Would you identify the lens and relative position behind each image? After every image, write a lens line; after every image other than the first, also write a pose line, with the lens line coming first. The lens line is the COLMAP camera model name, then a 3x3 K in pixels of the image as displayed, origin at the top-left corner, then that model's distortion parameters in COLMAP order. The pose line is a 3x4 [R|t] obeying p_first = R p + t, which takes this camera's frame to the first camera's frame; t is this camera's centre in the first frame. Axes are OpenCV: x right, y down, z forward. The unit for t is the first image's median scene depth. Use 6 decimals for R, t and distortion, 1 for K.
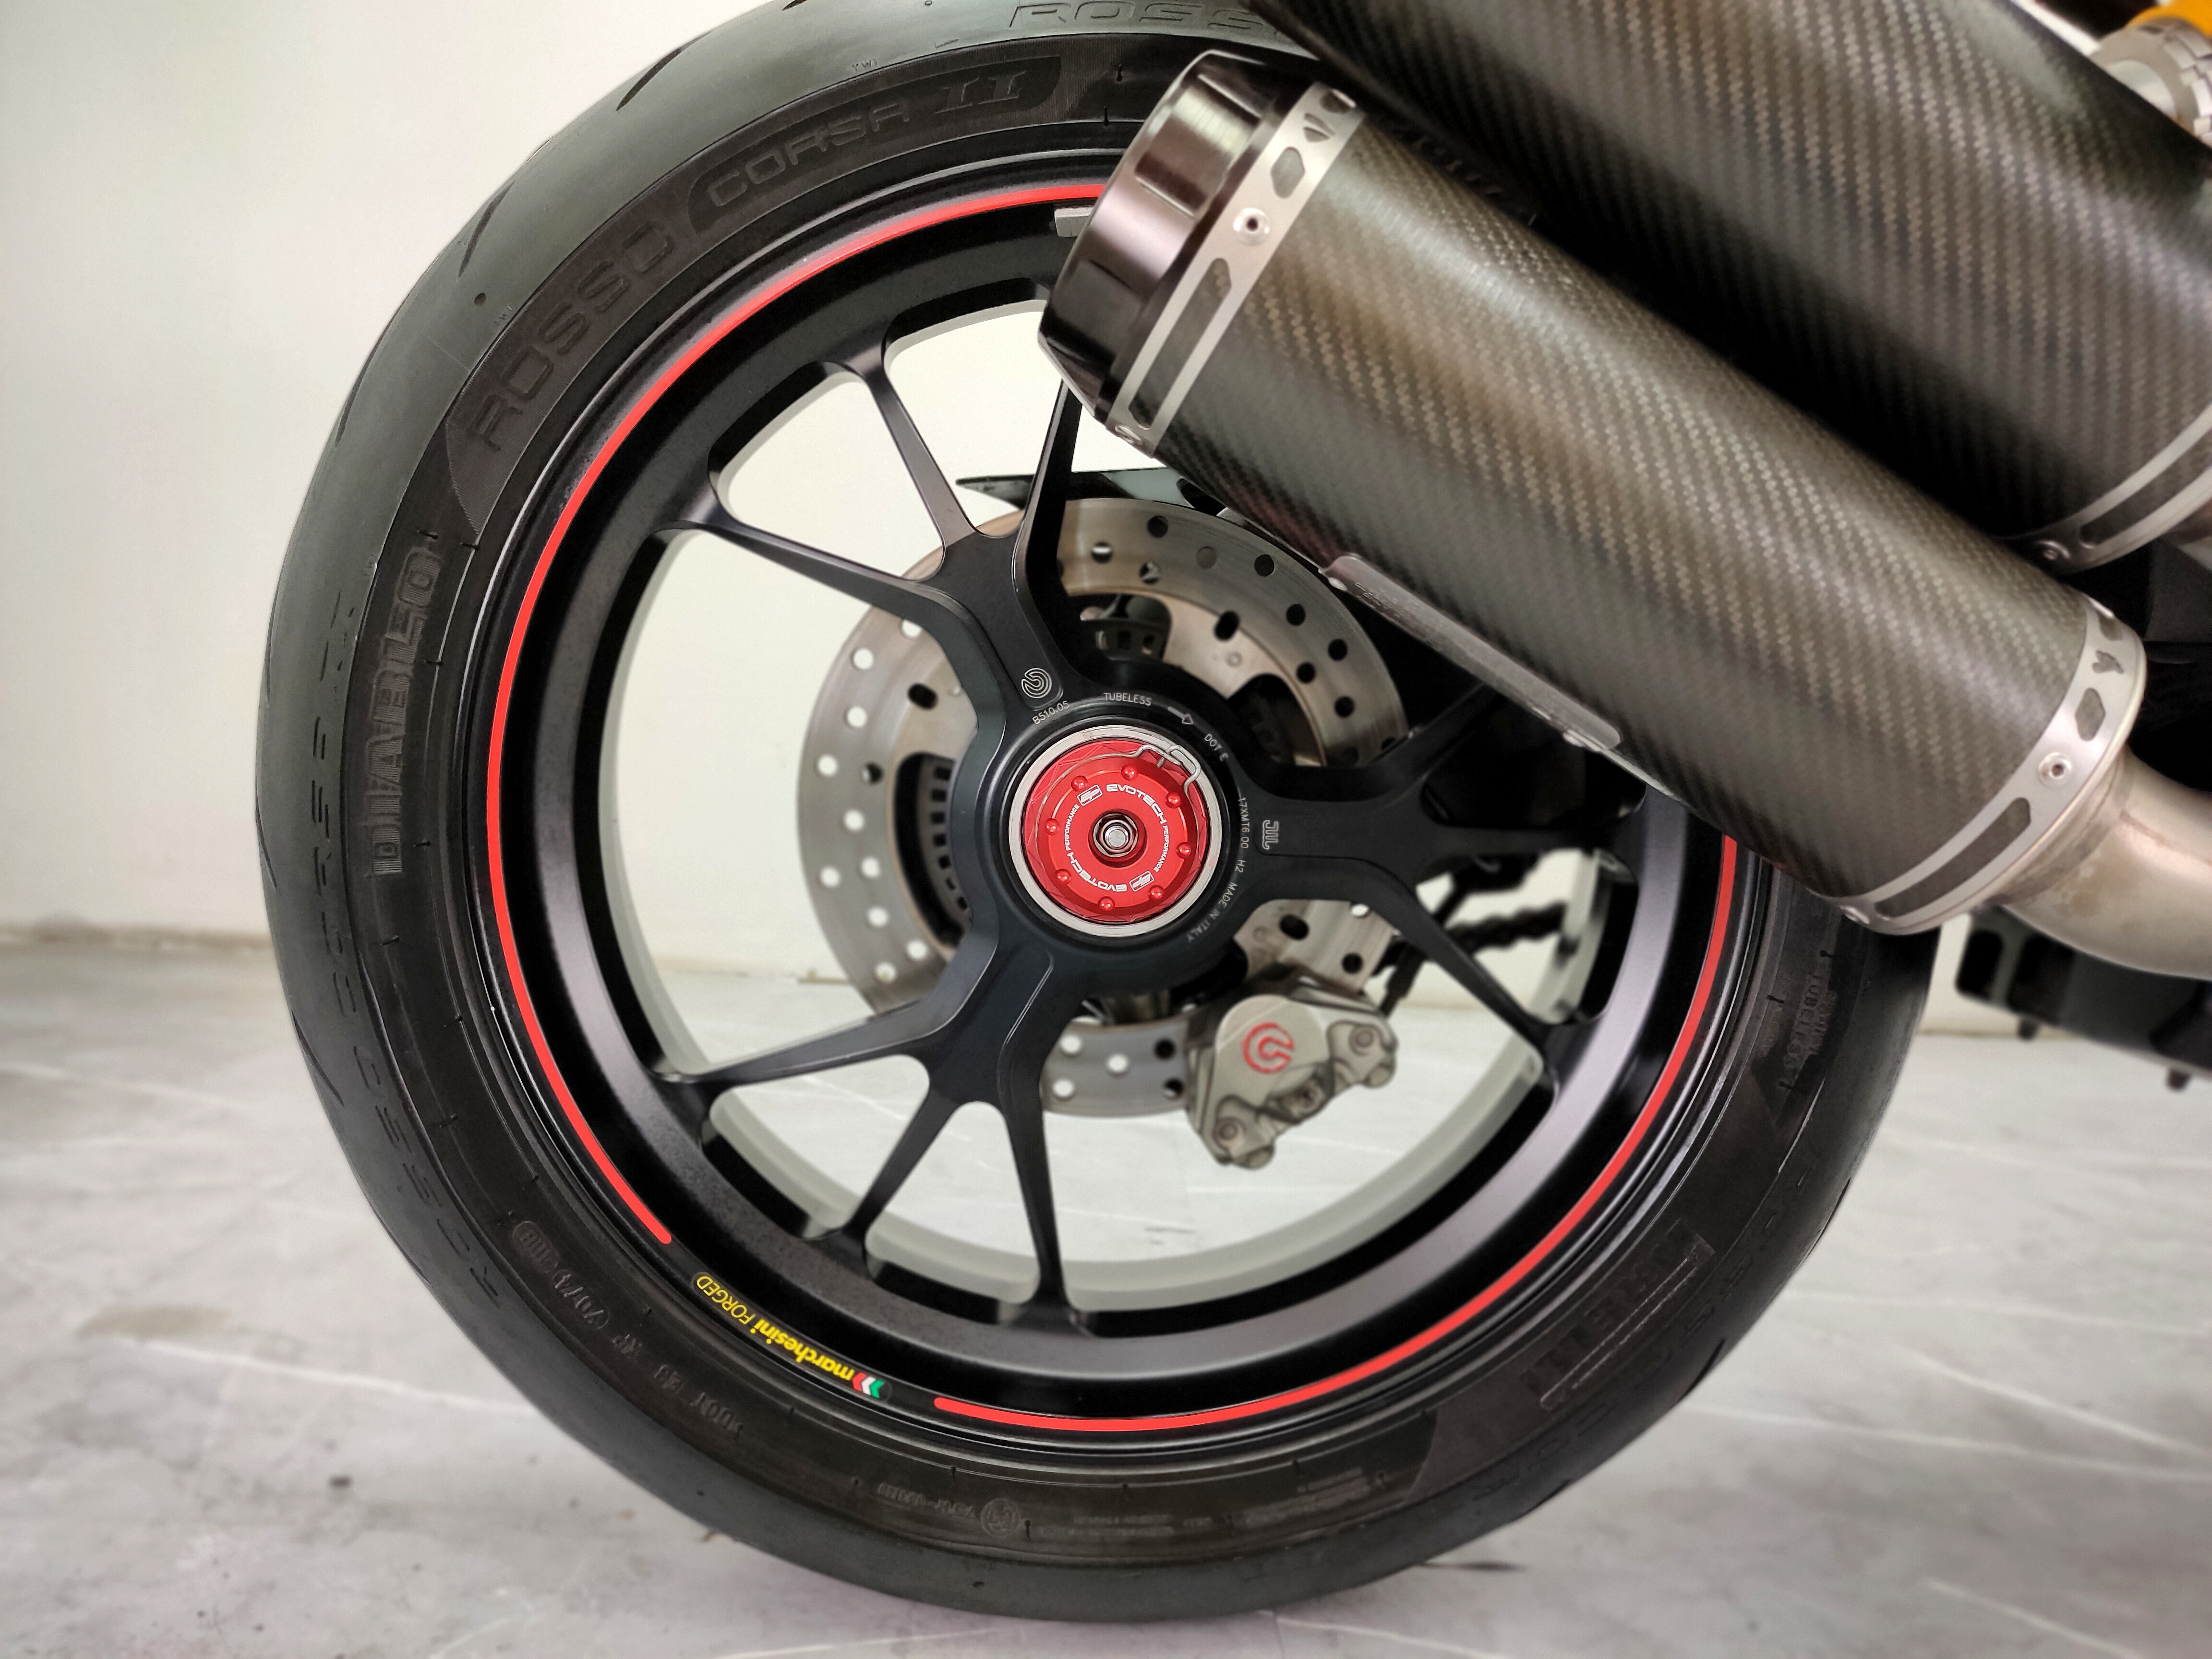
lens RADIAL K [[1758.2, 0, 1106.0], [0, 1758.2, 829.5], [0, 0, 1]] dist [0.033570, -0.002012]
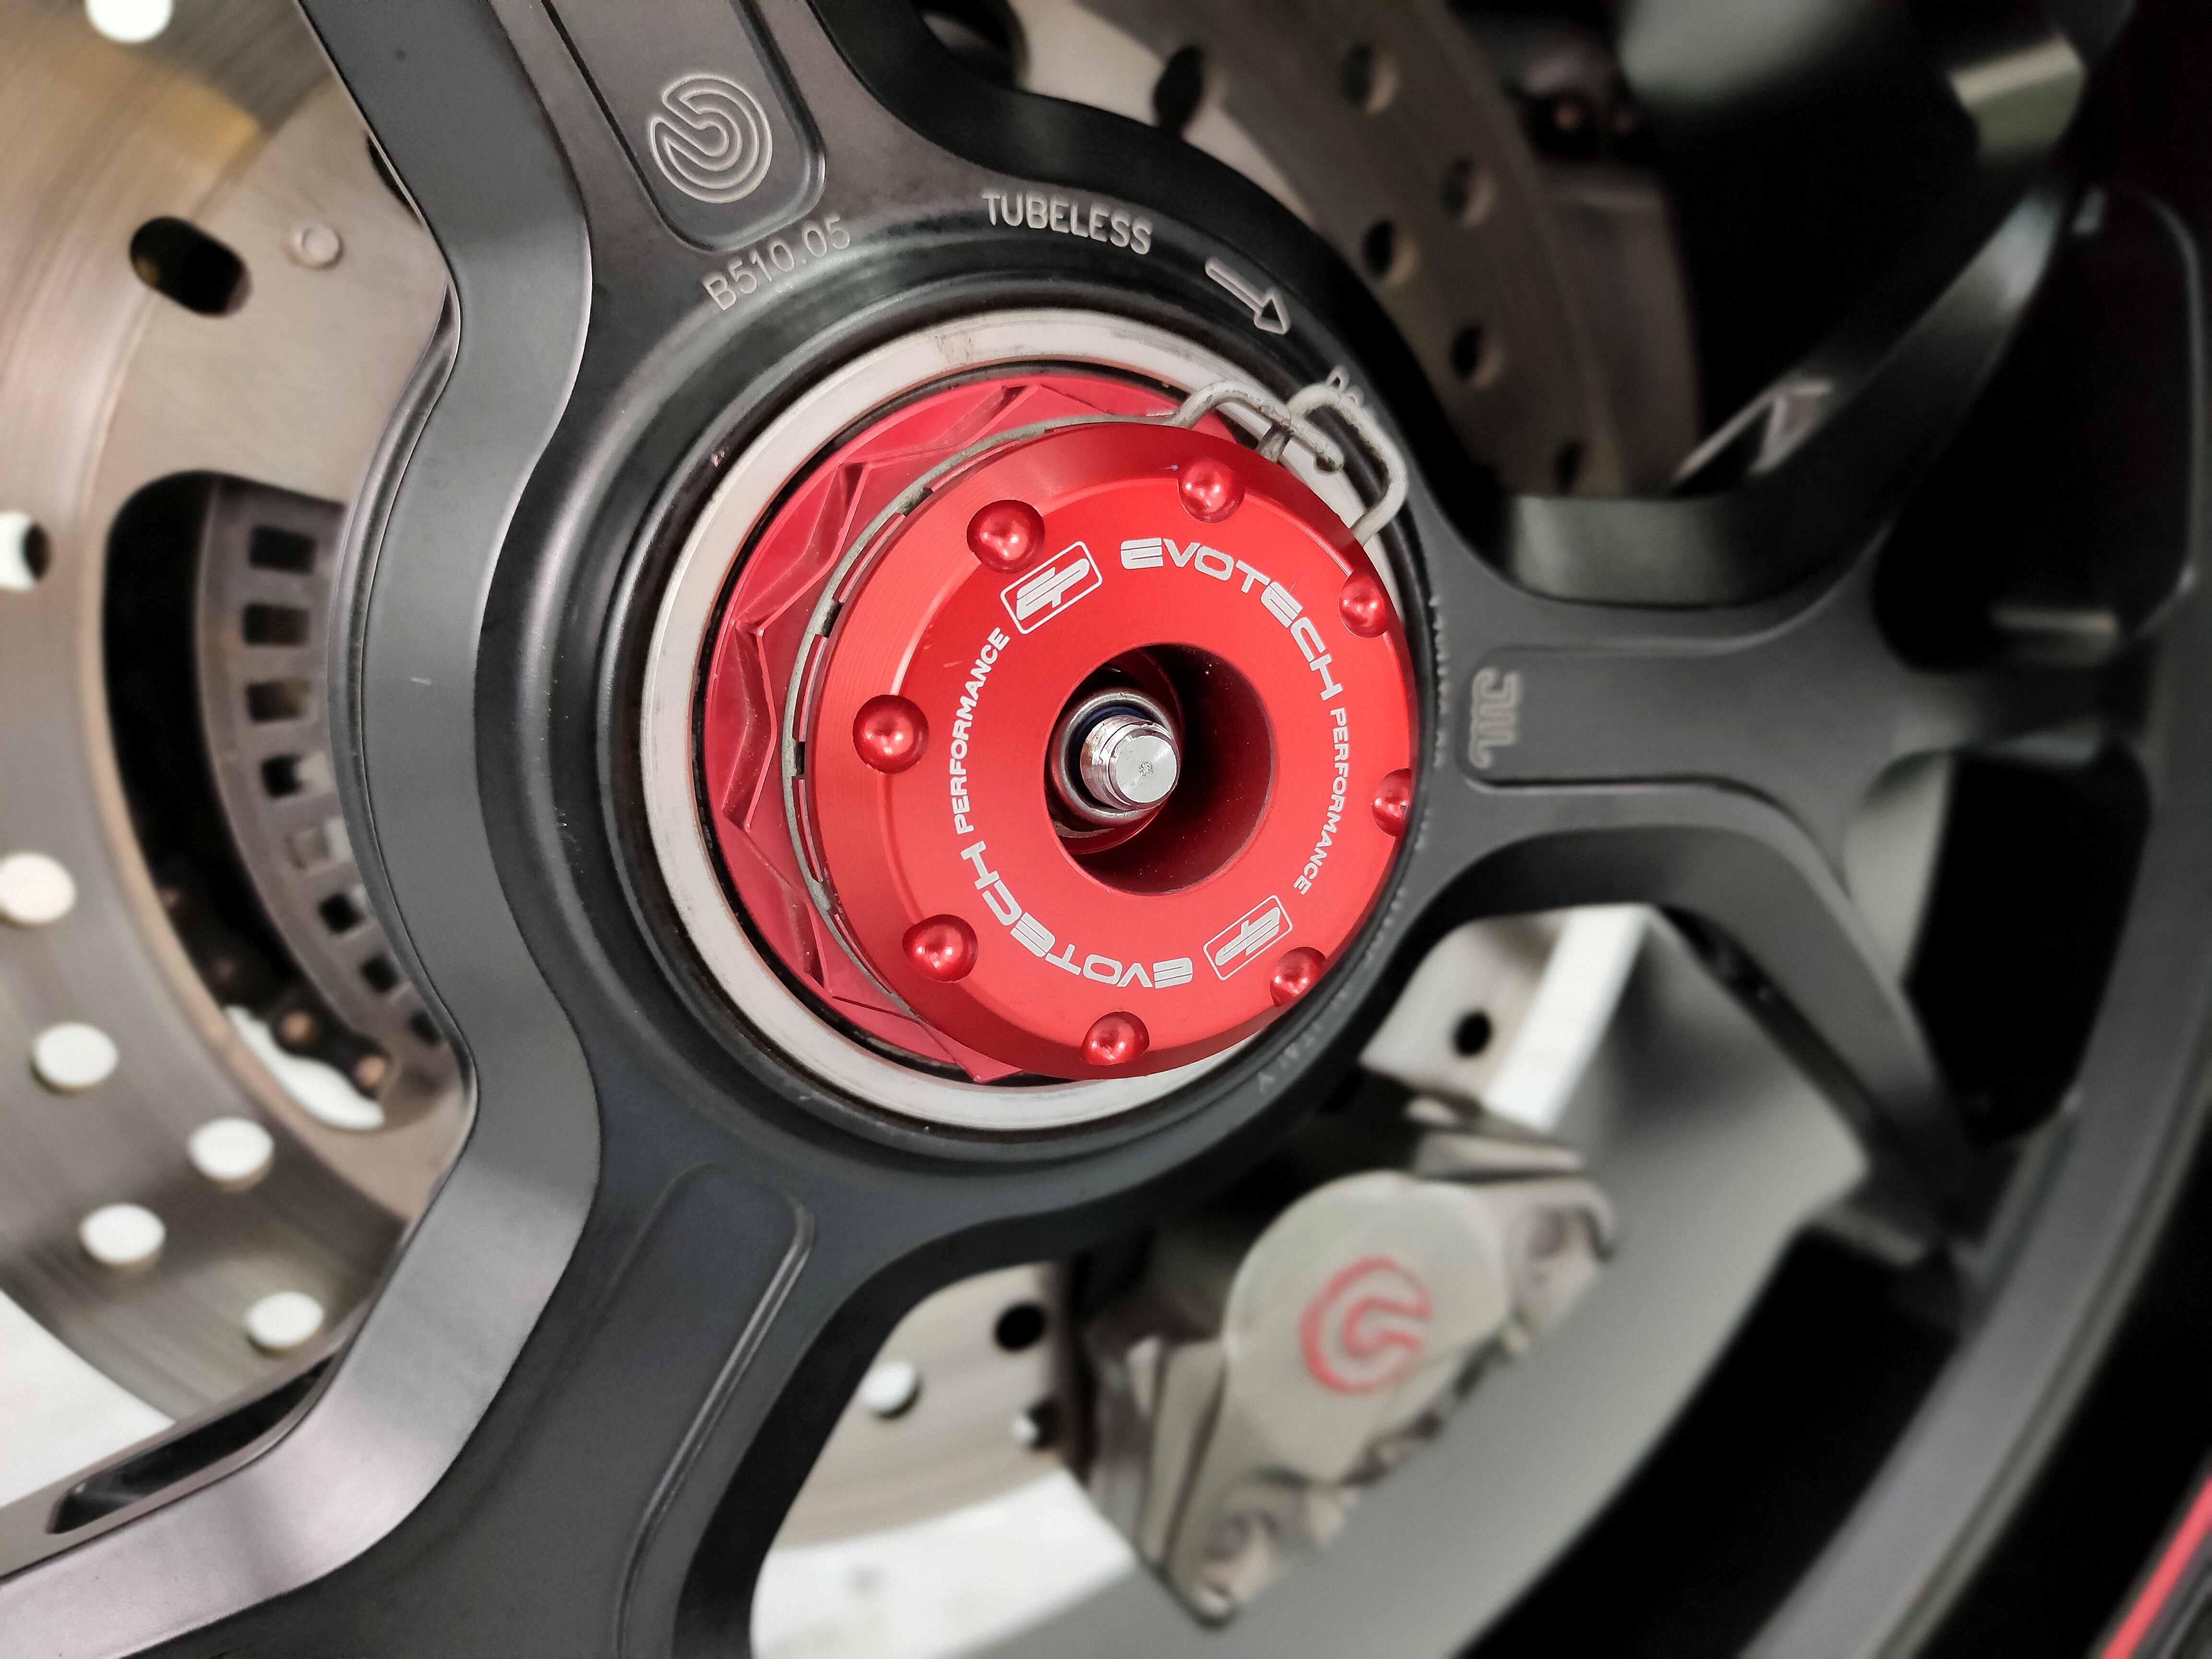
lens RADIAL K [[1931.5, 0, 1163.6], [0, 1931.5, 834.8], [0, 0, 1]] dist [-0.009503, -0.011016]
pose [[0.932125, -0.063187, 0.356581, -0.075778], [0.034061, 0.995592, 0.087386, -0.007857], [-0.360530, -0.069309, 0.930169, 0.665308]]
